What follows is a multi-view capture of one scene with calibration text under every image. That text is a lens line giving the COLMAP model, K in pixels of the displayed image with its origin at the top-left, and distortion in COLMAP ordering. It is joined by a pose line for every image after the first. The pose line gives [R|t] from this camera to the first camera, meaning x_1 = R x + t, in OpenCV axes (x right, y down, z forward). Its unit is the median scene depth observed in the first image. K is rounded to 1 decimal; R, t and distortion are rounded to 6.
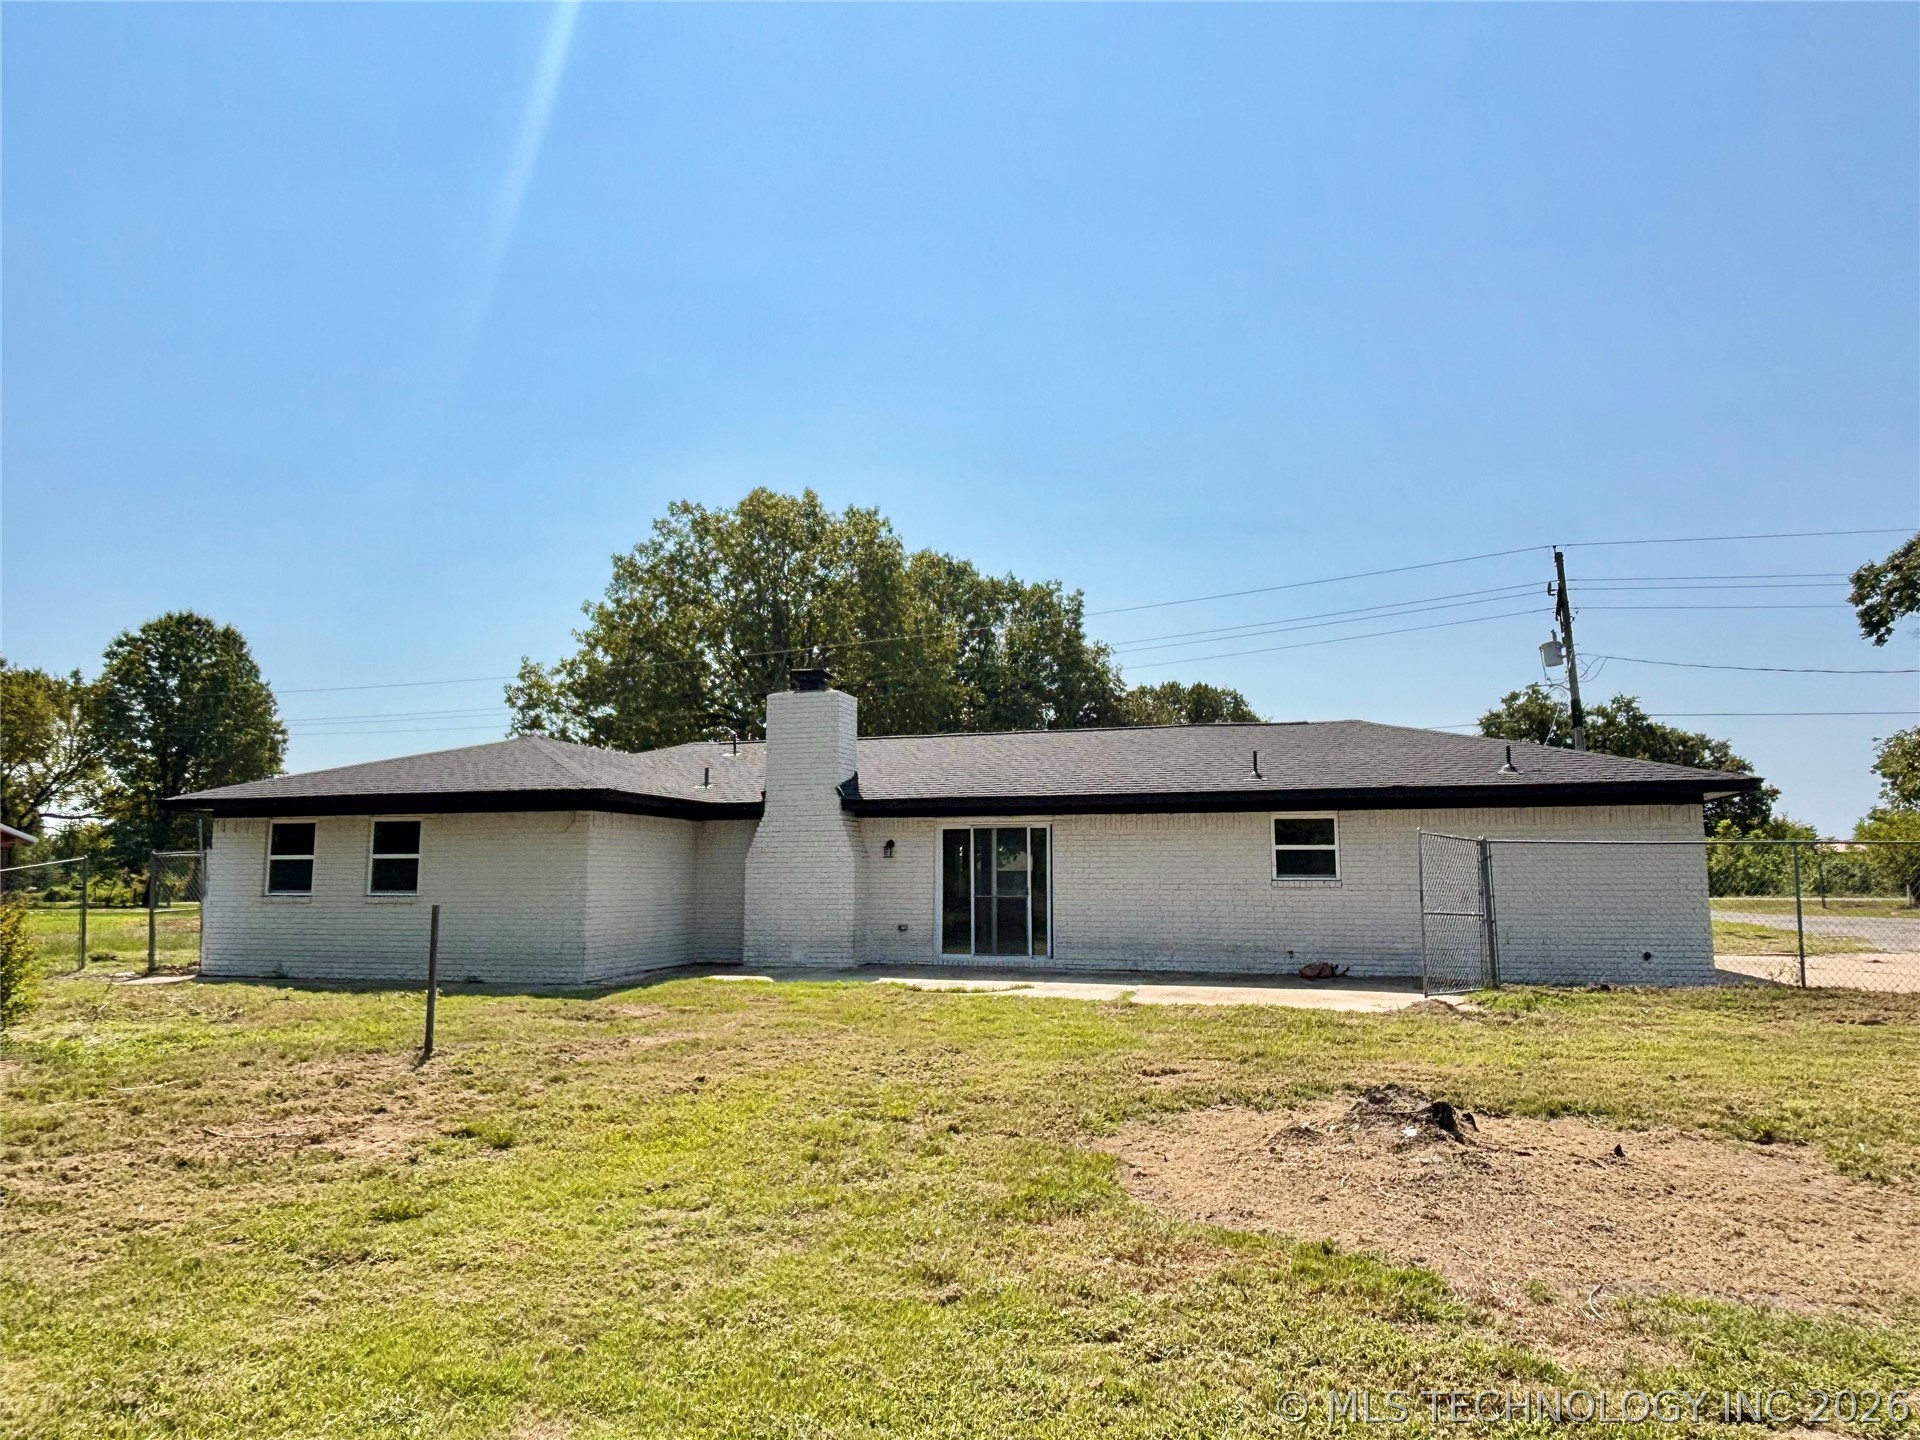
lens RADIAL K [[1217.1, 0, 960.0], [0, 1217.1, 720.0], [0, 0, 1]] dist [0.067050, 0.000370]
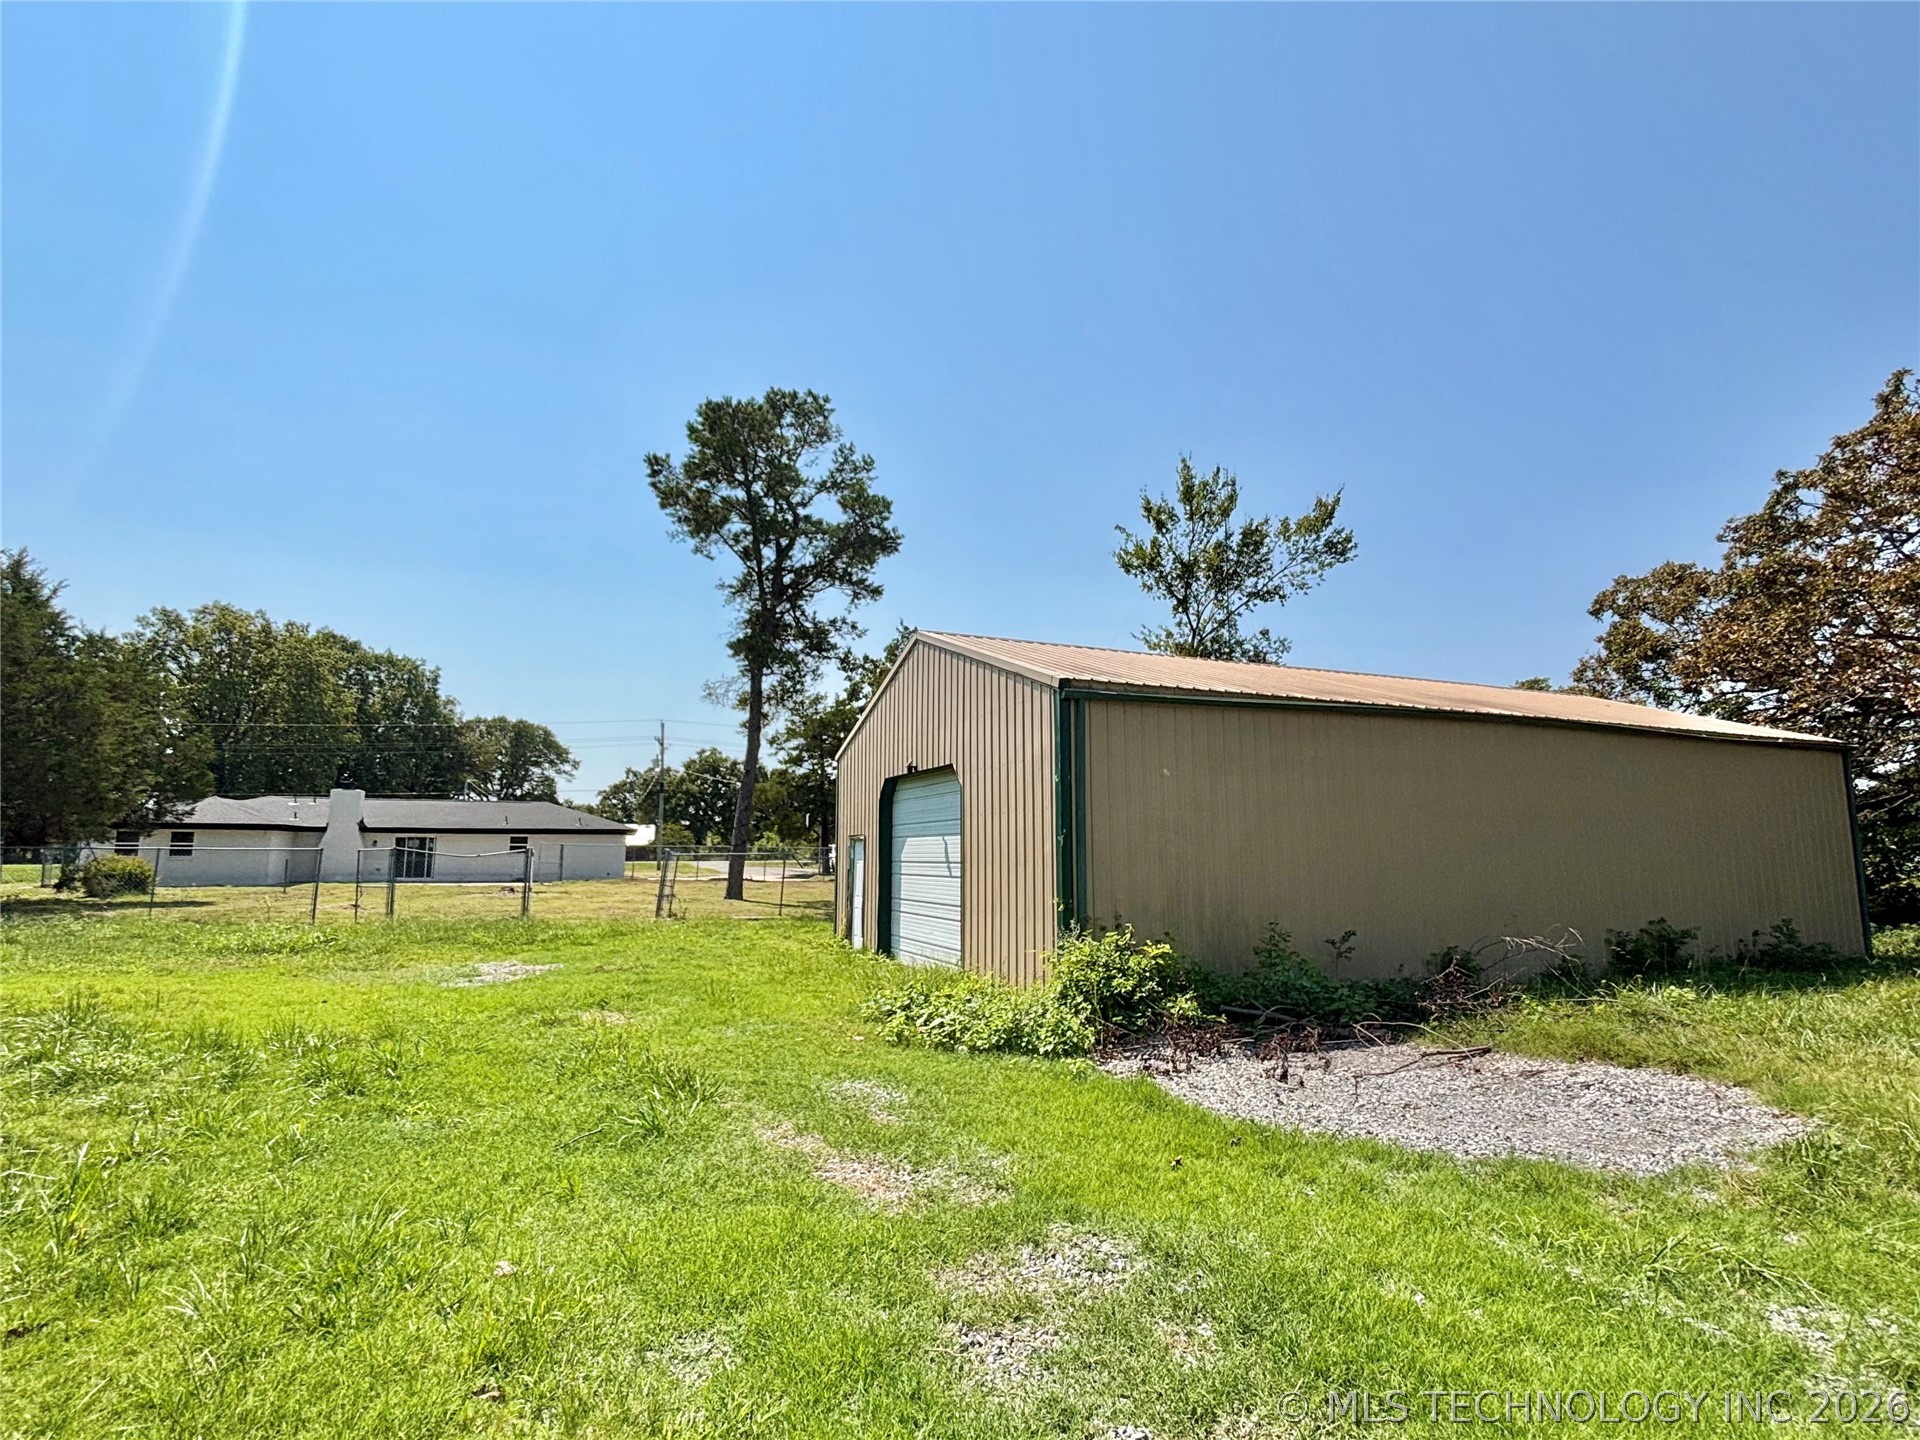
lens RADIAL K [[947.5, 0, 963.6], [0, 947.5, 726.0], [0, 0, 1]] dist [-0.000080, -0.000545]
pose [[0.808871, 0.087876, 0.581382, -0.092394], [-0.086557, 0.995792, -0.030089, -0.083277], [-0.581580, -0.025985, 0.813074, -0.612608]]
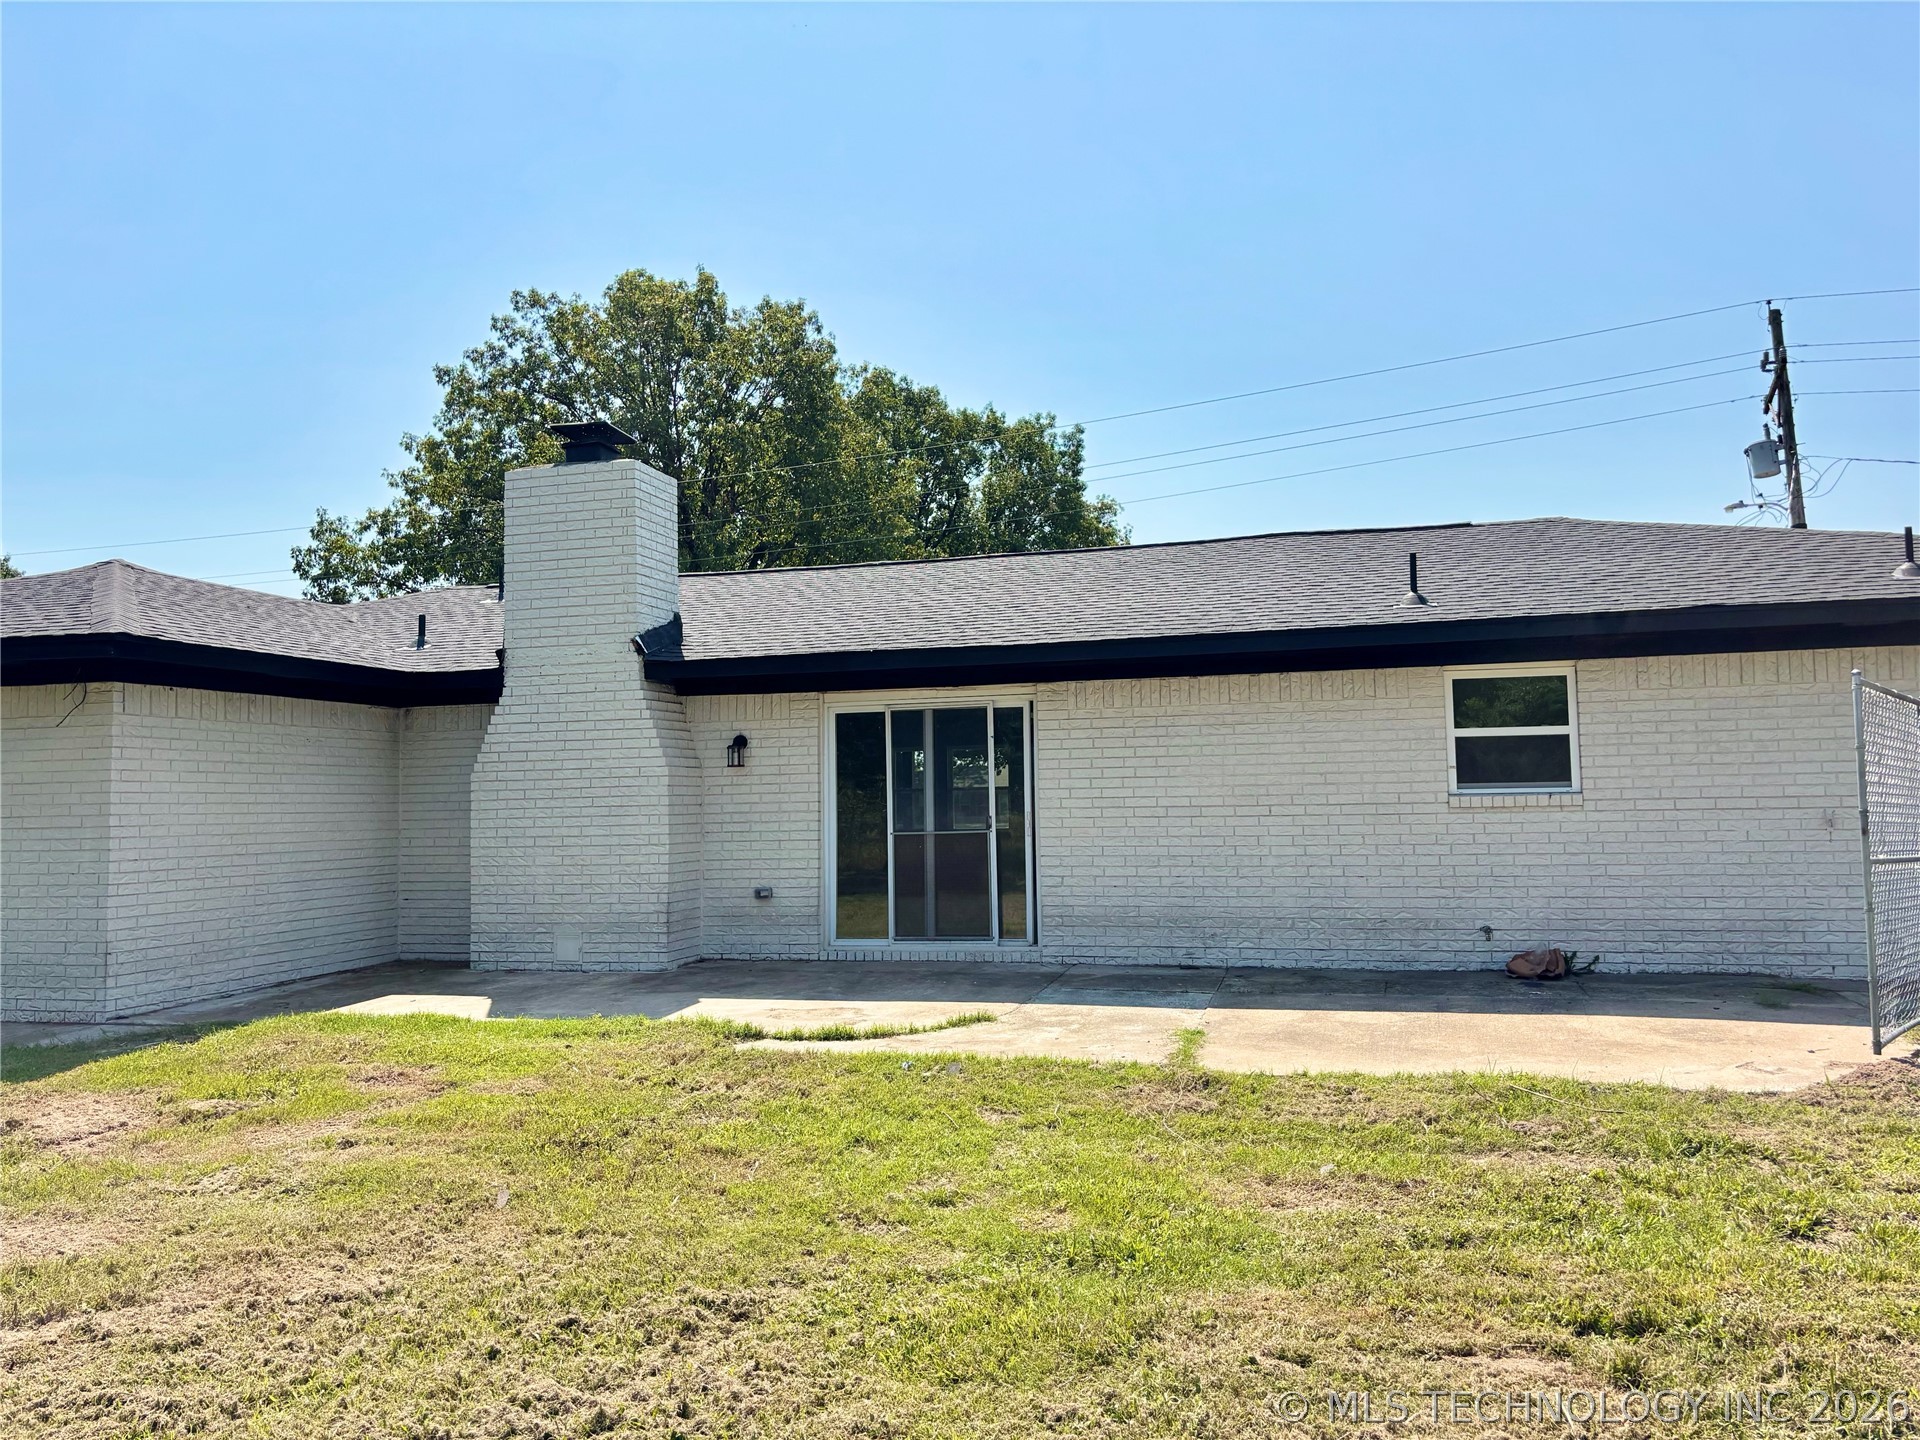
lens RADIAL K [[1438.7, 0, 960.0], [0, 1438.7, 720.0], [0, 0, 1]] dist [0.066633, -0.074680]
pose [[0.999753, -0.017059, 0.014260, 0.011558], [0.015955, 0.997111, 0.074267, 0.015842], [-0.015486, -0.074021, 0.997136, 0.123940]]
